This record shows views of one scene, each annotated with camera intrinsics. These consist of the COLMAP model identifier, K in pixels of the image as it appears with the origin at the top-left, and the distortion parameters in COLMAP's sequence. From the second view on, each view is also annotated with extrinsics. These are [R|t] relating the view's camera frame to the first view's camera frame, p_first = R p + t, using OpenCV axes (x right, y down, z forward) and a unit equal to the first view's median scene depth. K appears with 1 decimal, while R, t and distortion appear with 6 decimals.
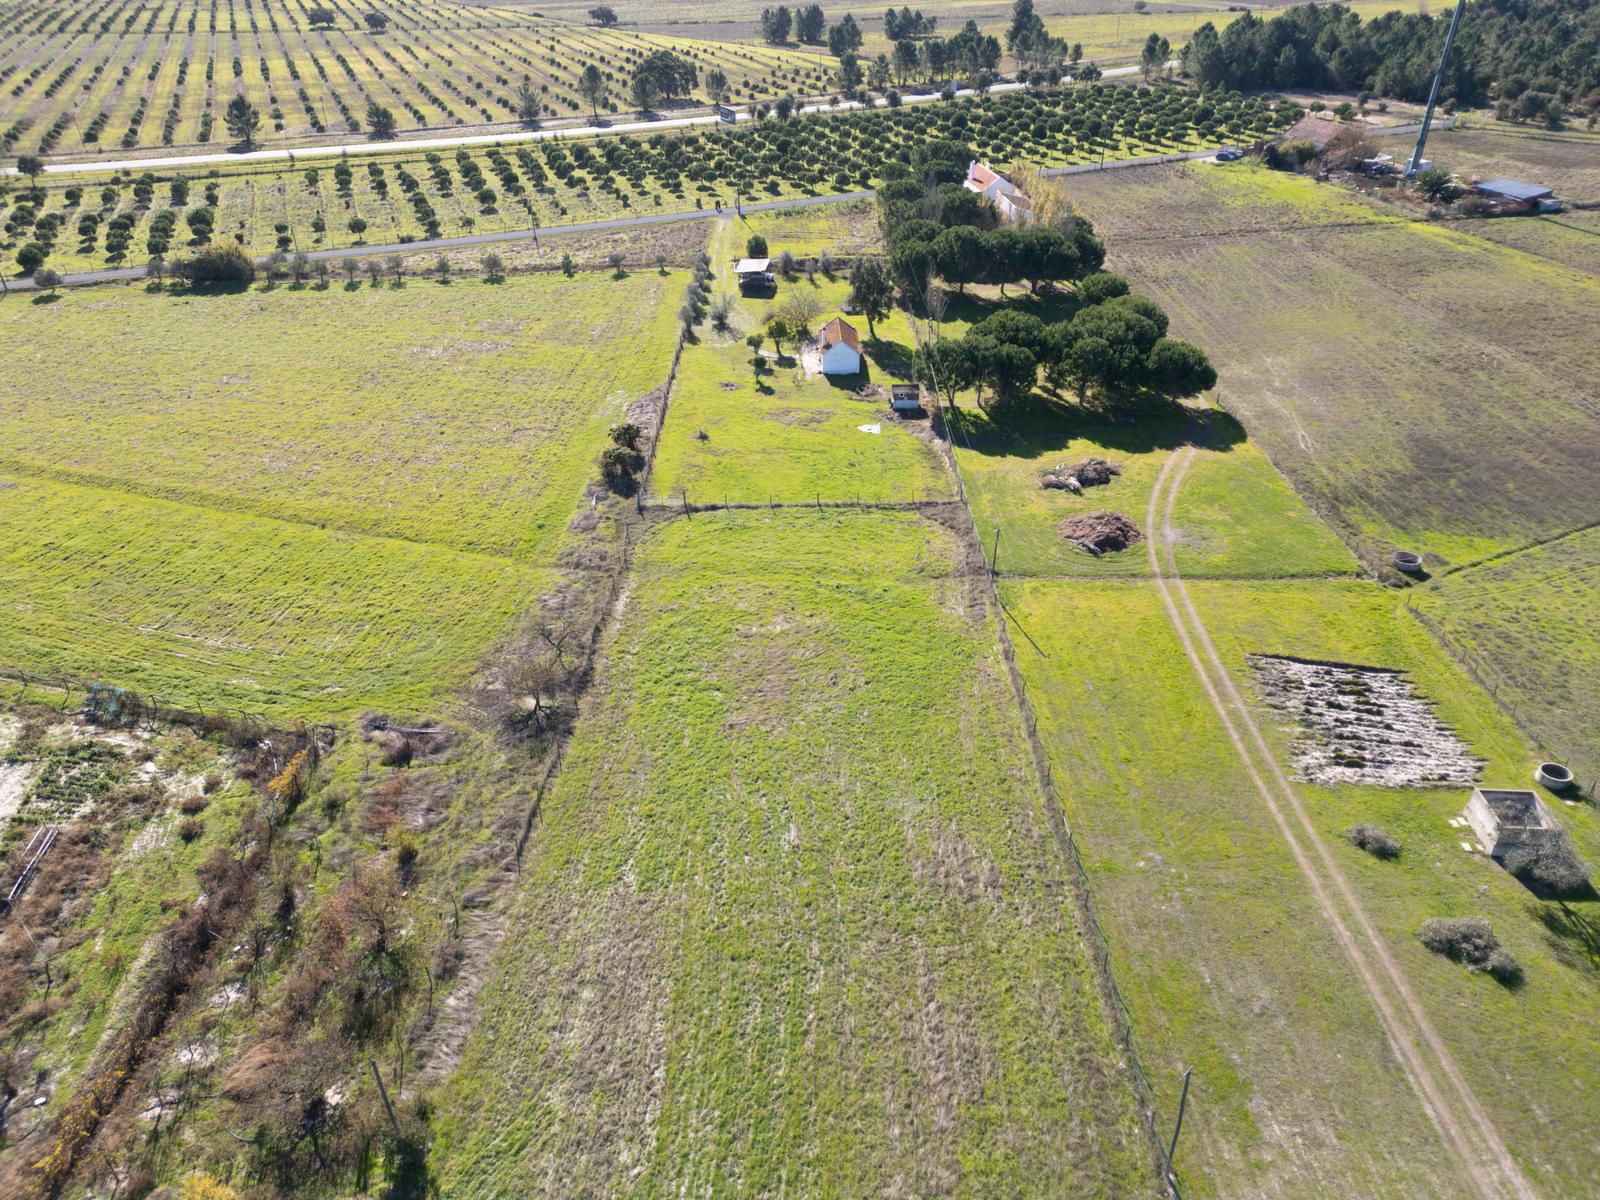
lens RADIAL K [[1117.2, 0, 800.0], [0, 1117.2, 600.0], [0, 0, 1]] dist [0.070312, -0.065693]
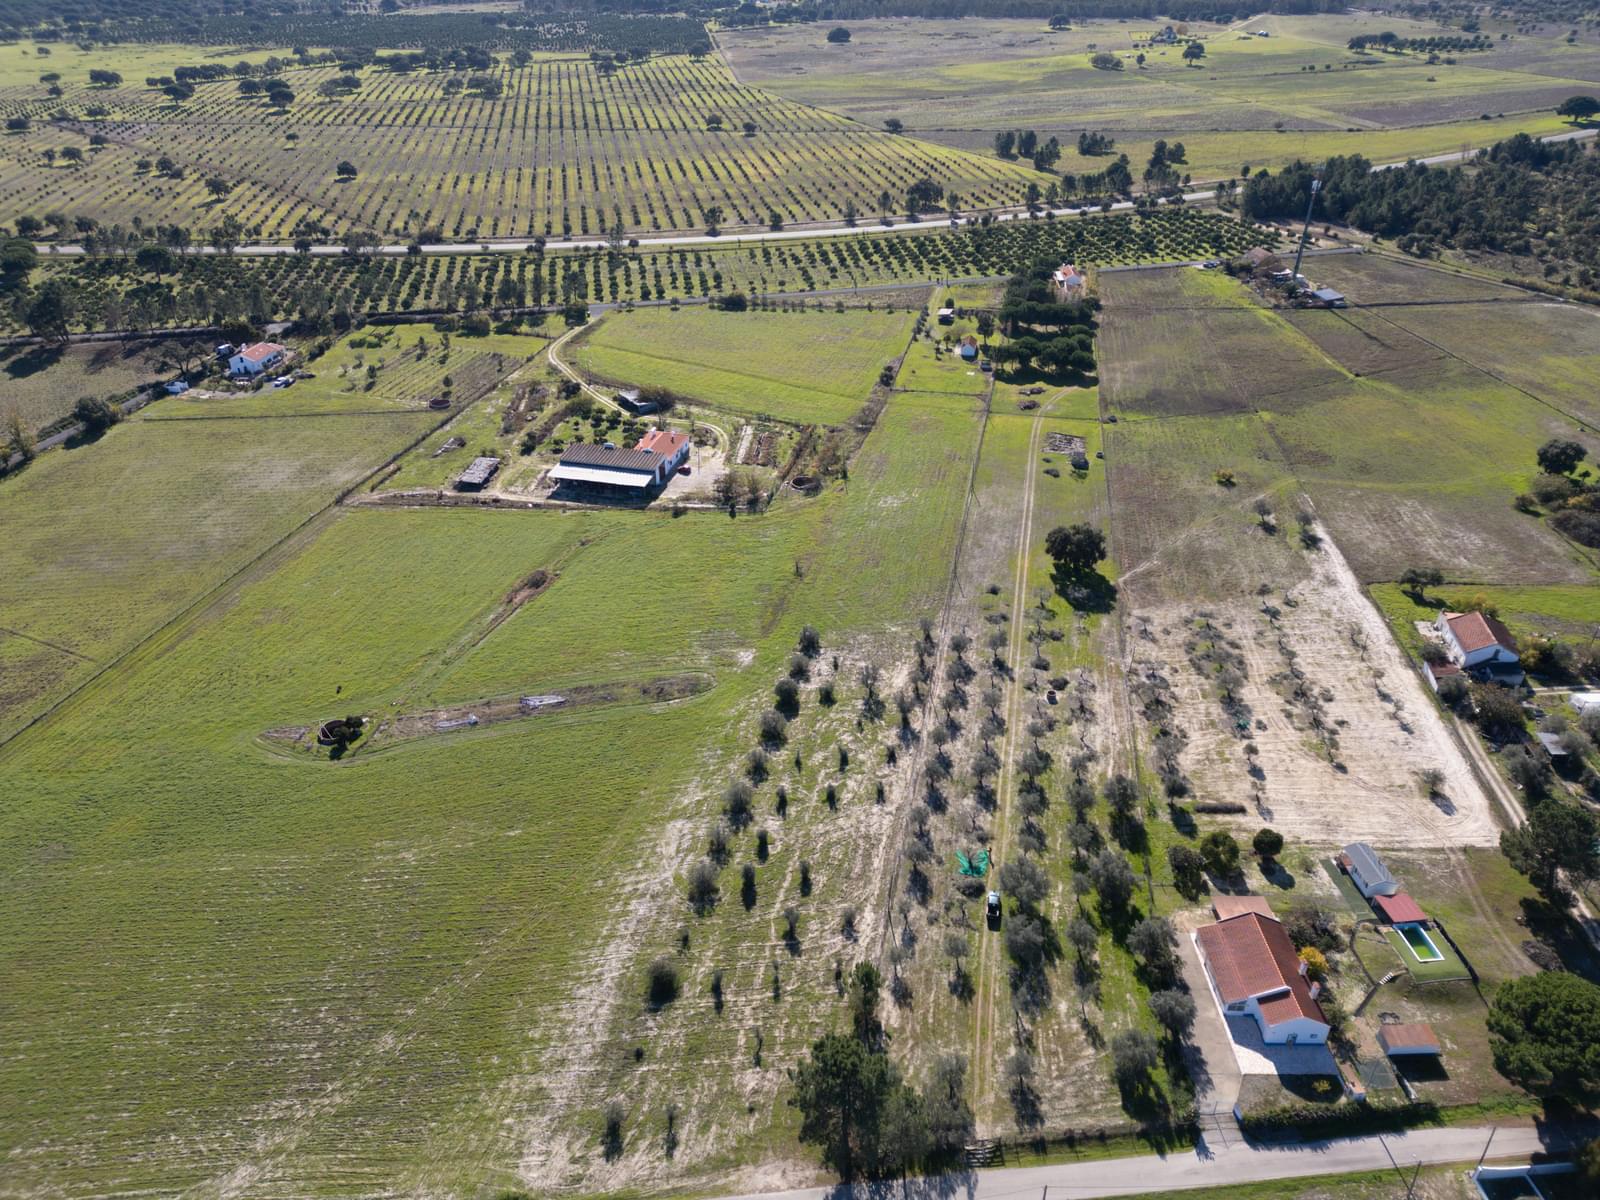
lens RADIAL K [[1117.2, 0, 800.0], [0, 1117.2, 600.0], [0, 0, 1]] dist [0.070312, -0.065693]
pose [[0.975118, 0.113467, -0.190448, 0.150198], [-0.114455, 0.993411, 0.005837, 0.279464], [0.189855, 0.016106, 0.981680, -1.165069]]
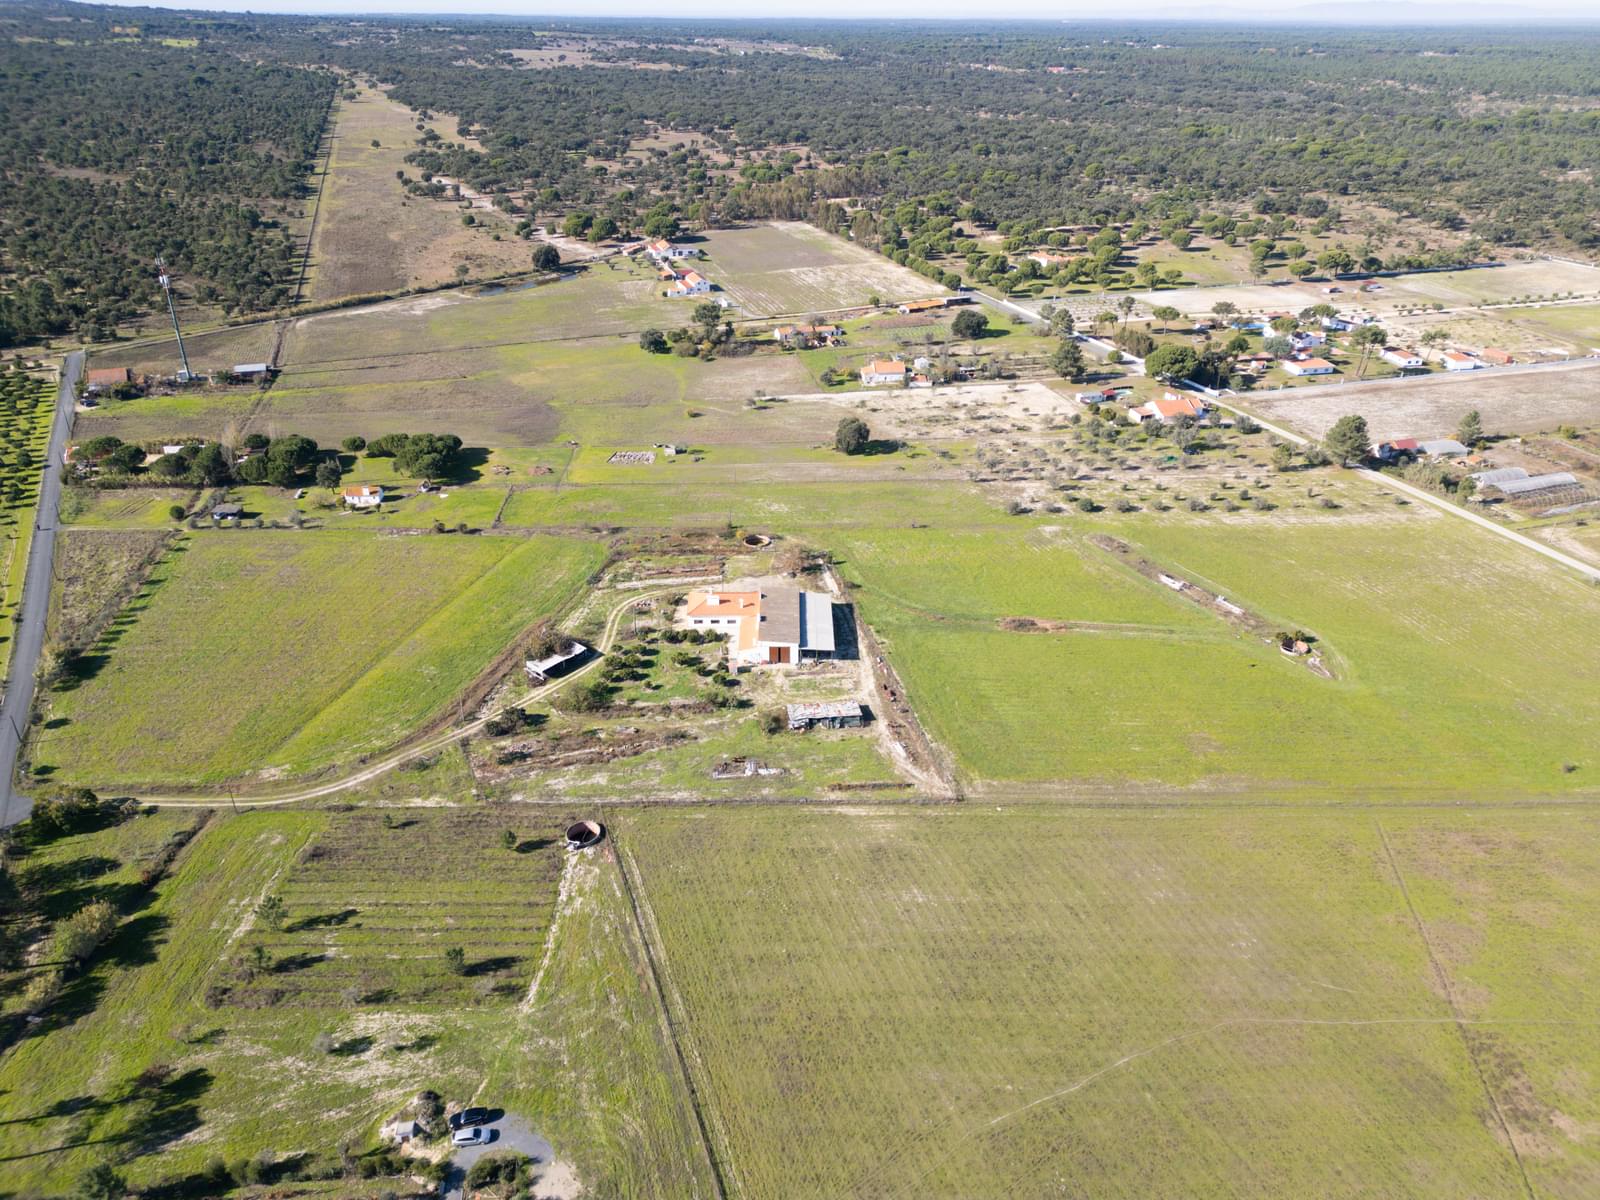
lens RADIAL K [[1117.2, 0, 800.0], [0, 1117.2, 600.0], [0, 0, 1]] dist [0.070312, -0.065693]
pose [[-0.037221, -0.464265, 0.884914, -1.455305], [0.522782, 0.745639, 0.413184, -0.375749], [-0.851653, 0.477997, 0.214956, -0.107878]]
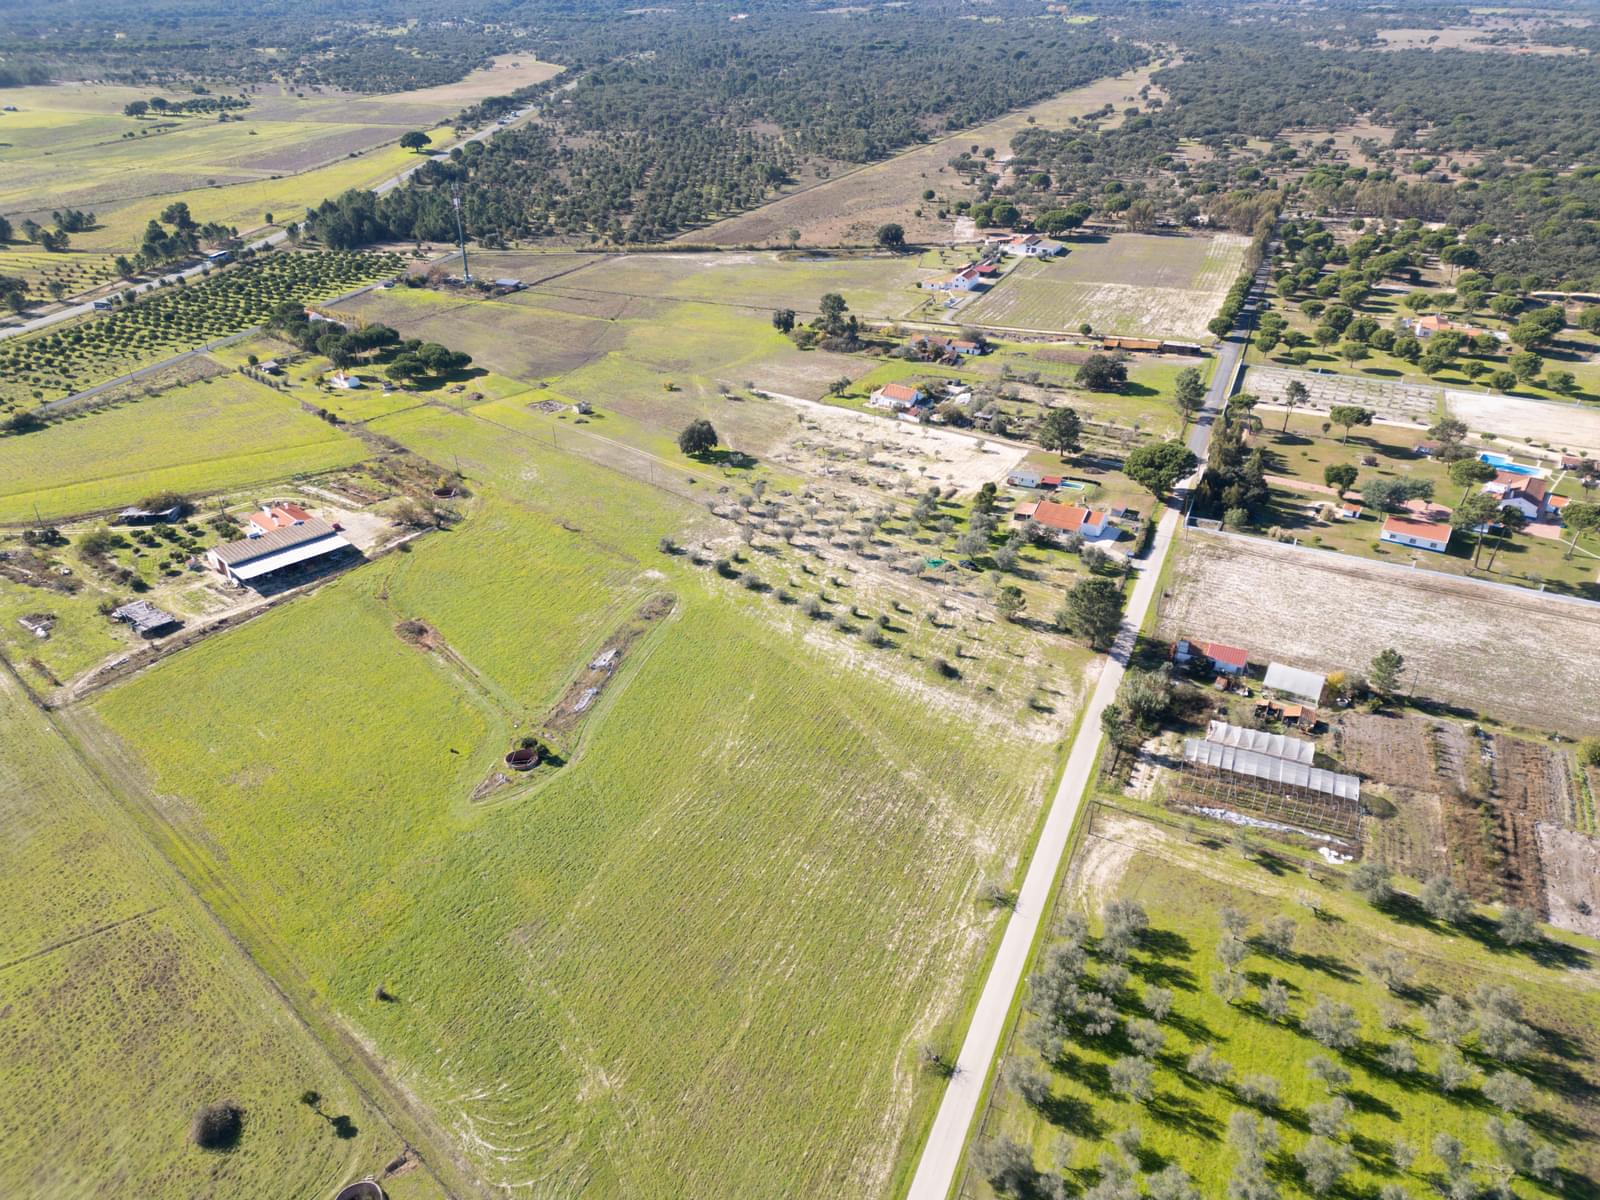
lens RADIAL K [[1117.2, 0, 800.0], [0, 1117.2, 600.0], [0, 0, 1]] dist [0.070312, -0.065693]
pose [[0.670007, -0.355108, 0.651911, -0.861856], [0.389660, 0.915696, 0.098320, 0.311806], [-0.631867, 0.188148, 0.751894, -1.221905]]
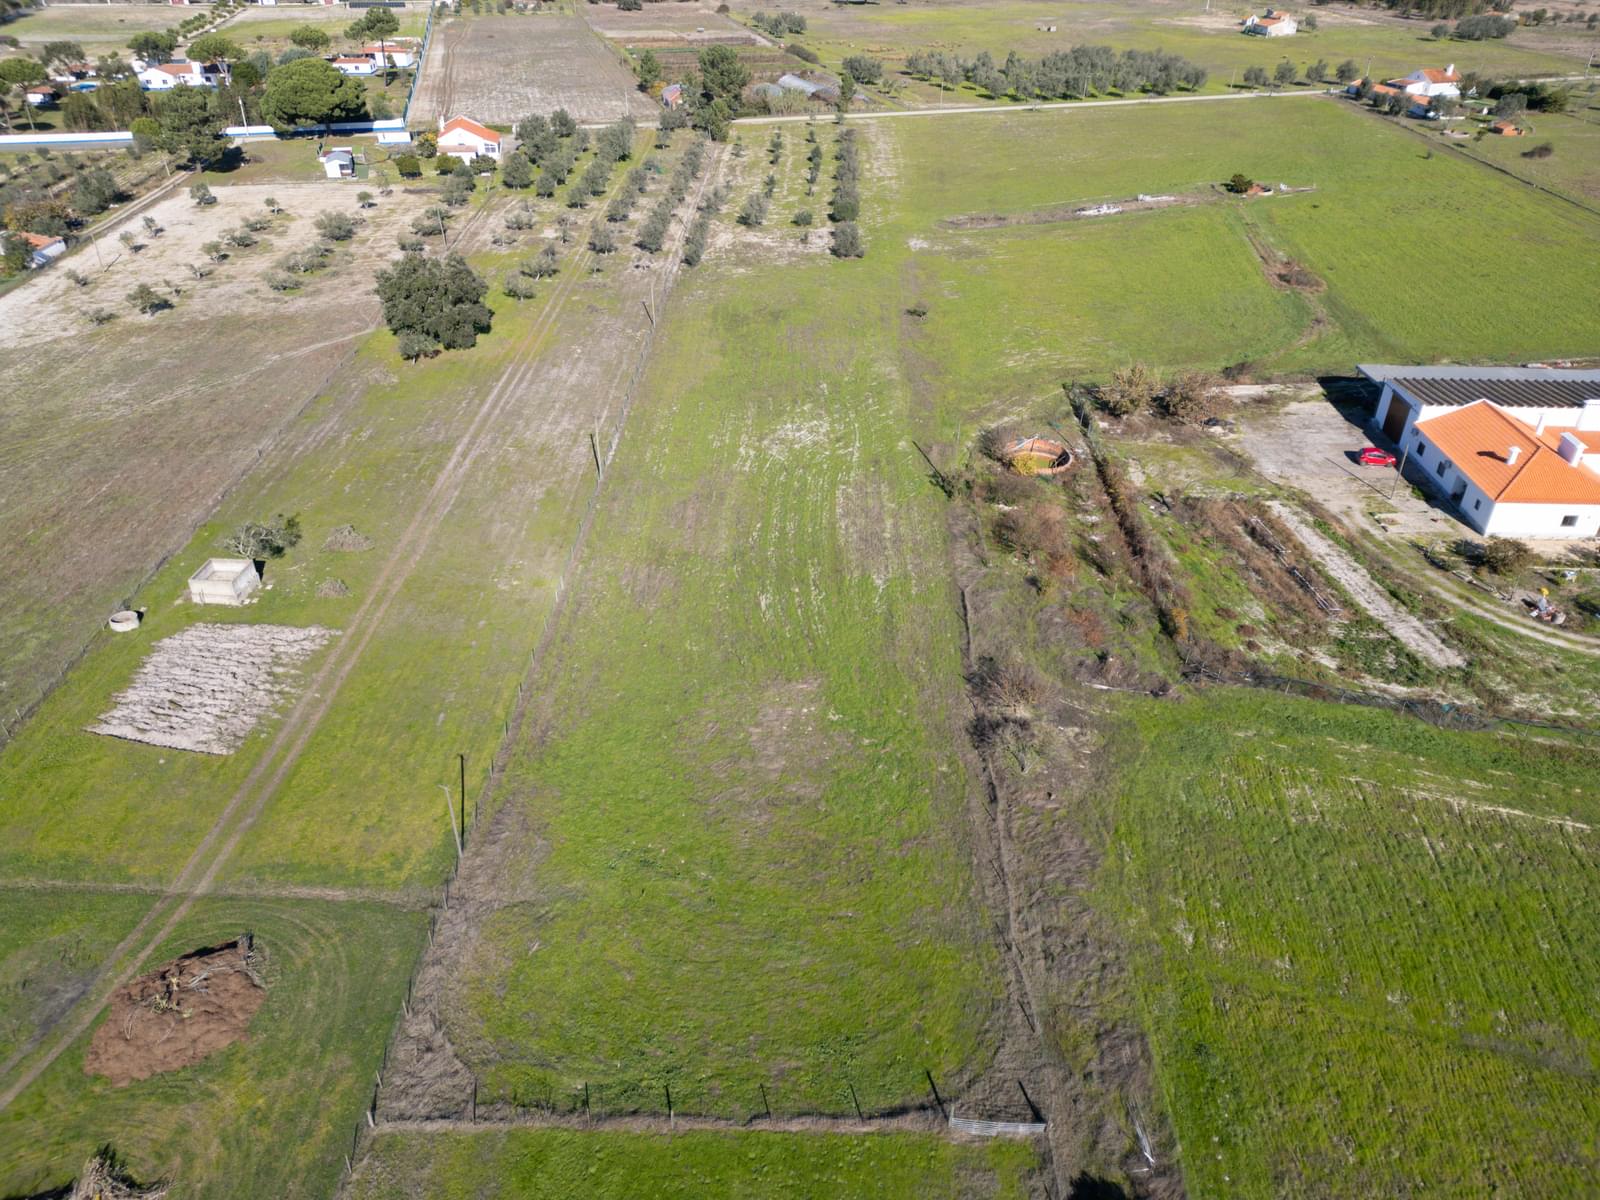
lens RADIAL K [[1117.2, 0, 800.0], [0, 1117.2, 600.0], [0, 0, 1]] dist [0.070312, -0.065693]
pose [[-0.999861, -0.009252, 0.013864, -0.022678], [0.008398, 0.438868, 0.898512, -0.325317], [-0.014397, 0.898504, -0.438729, 0.525057]]
